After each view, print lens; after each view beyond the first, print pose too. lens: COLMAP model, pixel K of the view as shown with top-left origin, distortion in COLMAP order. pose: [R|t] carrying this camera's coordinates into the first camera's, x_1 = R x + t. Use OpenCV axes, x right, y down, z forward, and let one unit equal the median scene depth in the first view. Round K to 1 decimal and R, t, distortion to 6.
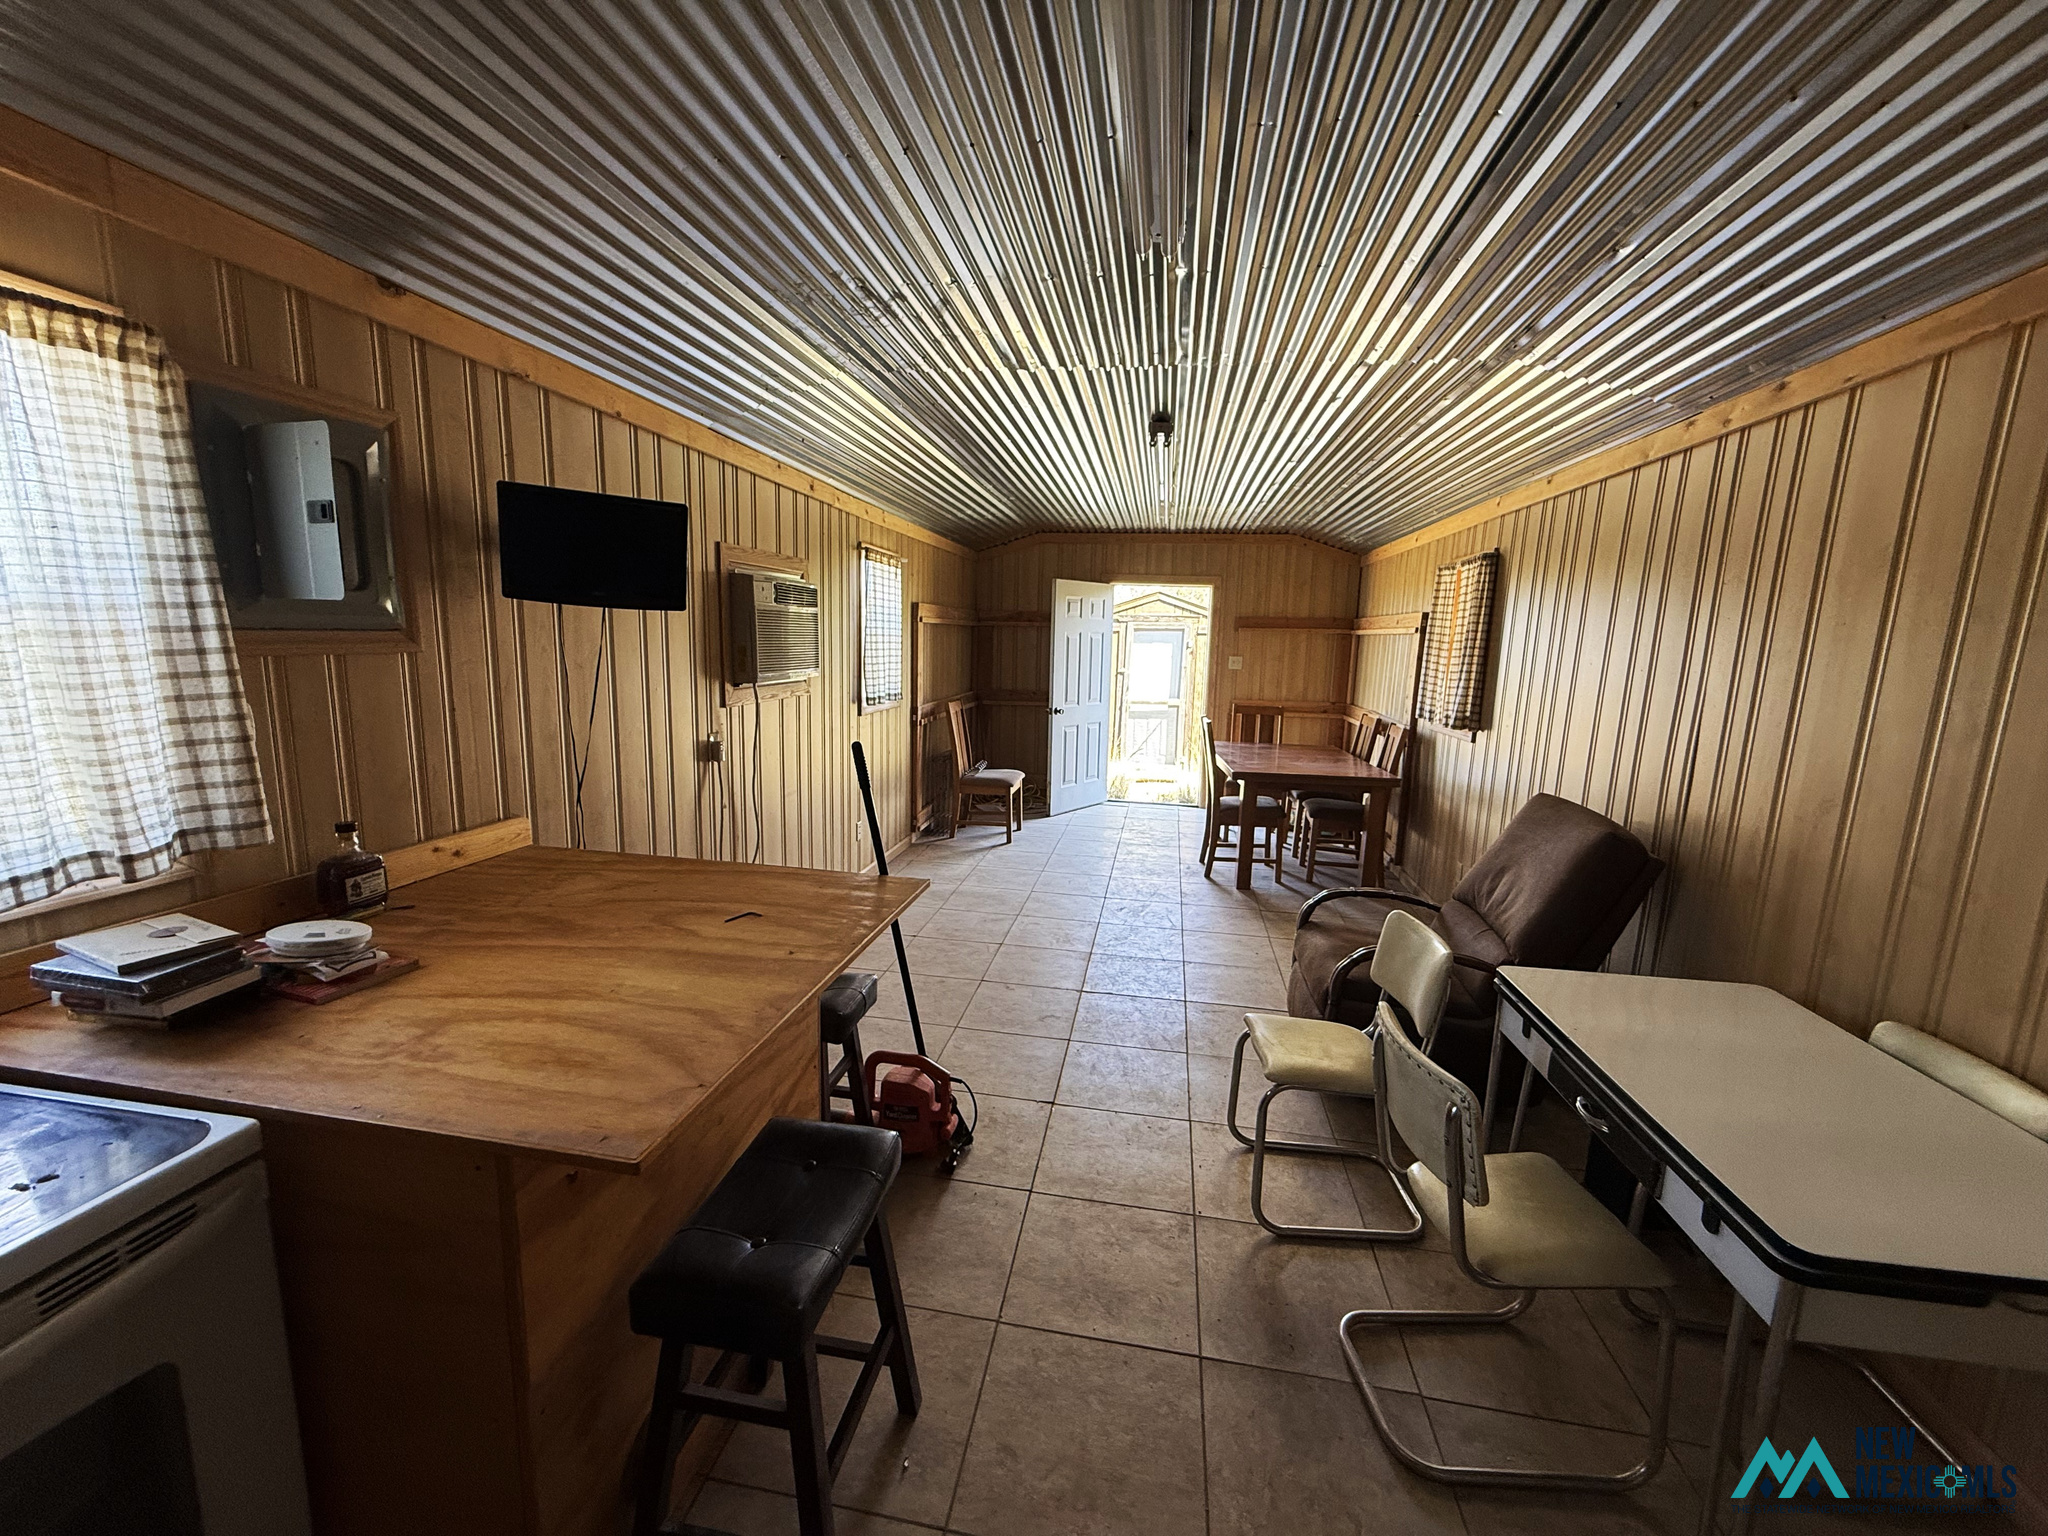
lens RADIAL K [[812.9, 0, 1024.0], [0, 812.9, 768.0], [0, 0, 1]] dist [0.000766, 0.000087]
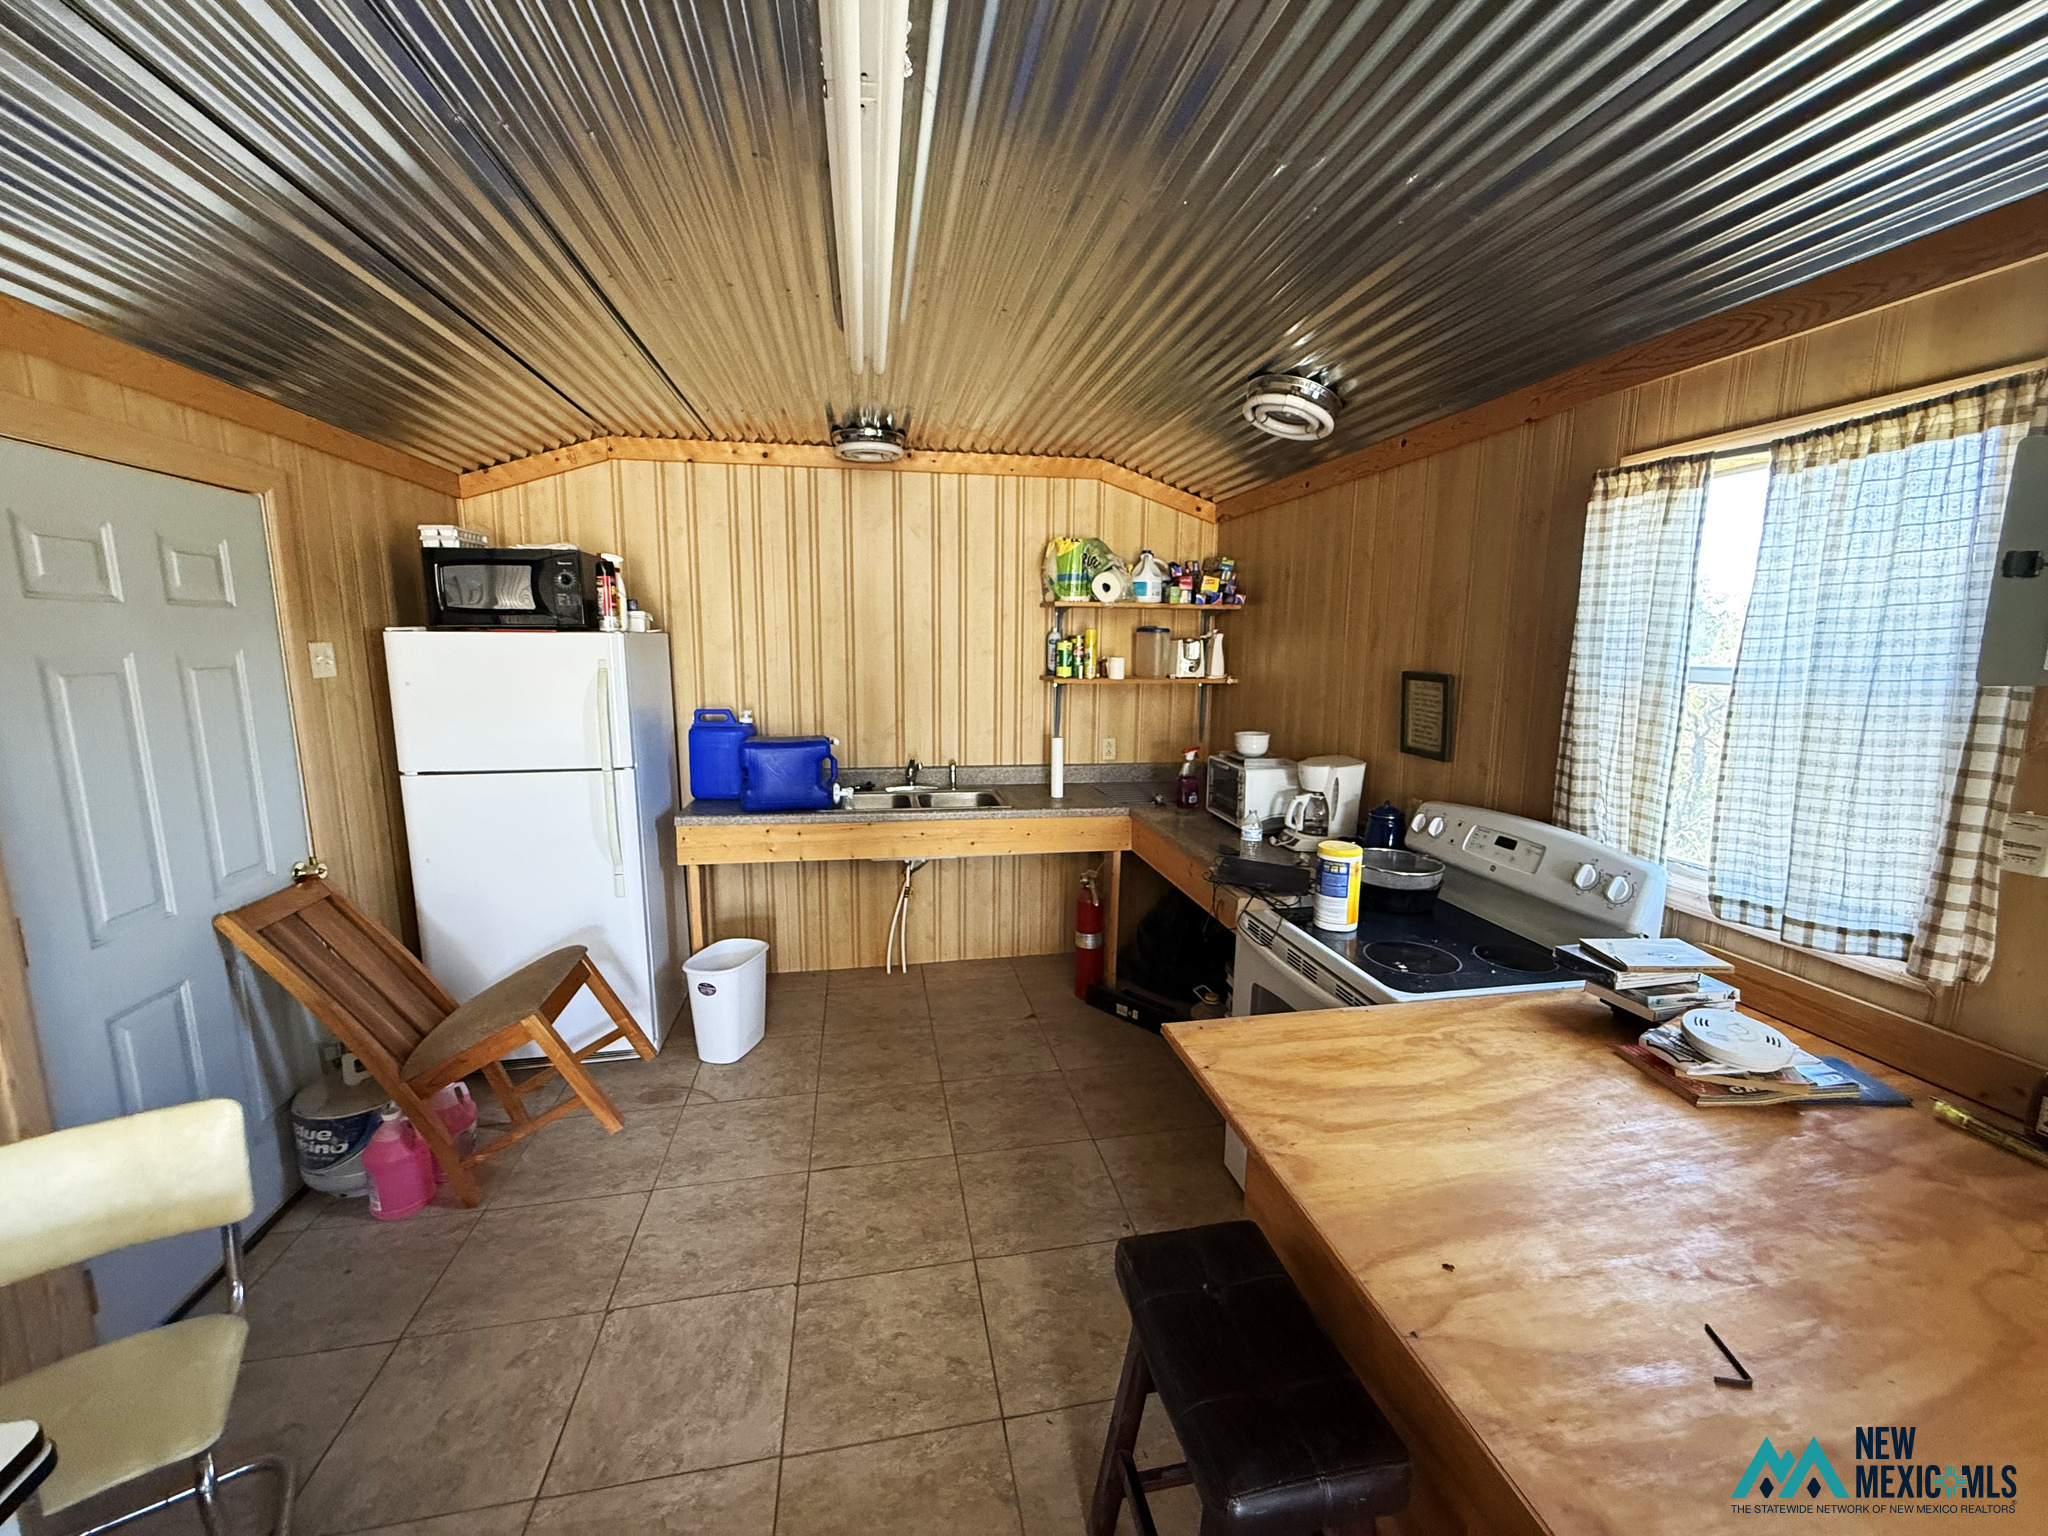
lens RADIAL K [[812.9, 0, 1024.0], [0, 812.9, 768.0], [0, 0, 1]] dist [0.000766, 0.000087]
pose [[-0.931235, 0.005876, -0.364371, 0.243406], [-0.102612, 0.955186, 0.277653, -0.285660], [0.349674, 0.295949, -0.888900, 1.581361]]
